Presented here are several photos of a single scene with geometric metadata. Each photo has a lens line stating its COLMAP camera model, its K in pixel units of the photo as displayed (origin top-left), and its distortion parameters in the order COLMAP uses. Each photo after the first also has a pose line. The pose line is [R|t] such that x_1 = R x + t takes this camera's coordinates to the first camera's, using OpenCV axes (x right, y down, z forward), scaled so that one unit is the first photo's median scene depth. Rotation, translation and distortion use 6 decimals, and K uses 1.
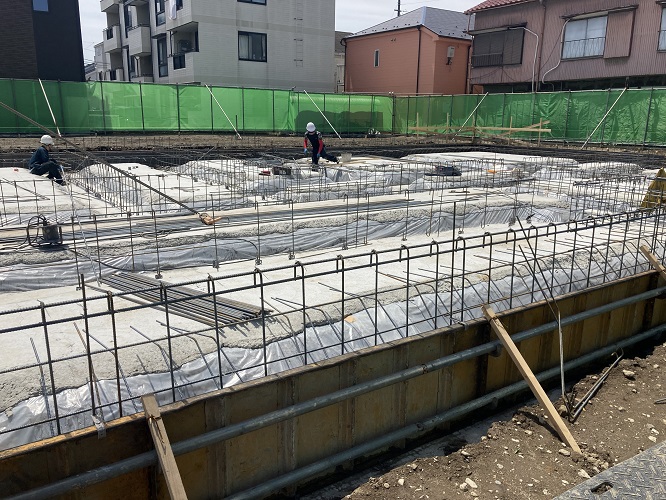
lens RADIAL K [[542.3, 0, 321.3], [0, 542.3, 248.4], [0, 0, 1]] dist [0.005282, -0.006568]
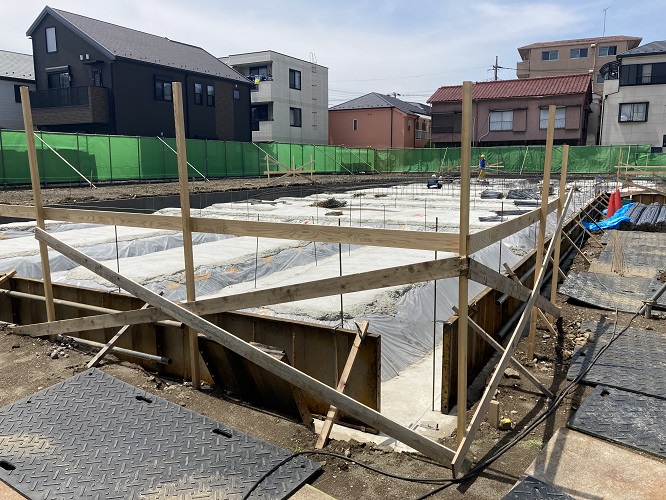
lens RADIAL K [[540.1, 0, 333.0], [0, 540.1, 250.0], [0, 0, 1]] dist [0.004372, 0.003239]
pose [[0.887262, -0.091109, 0.452178, -0.756144], [0.126493, 0.990777, -0.048574, 0.075987], [-0.443582, 0.100296, 0.890604, -0.336276]]
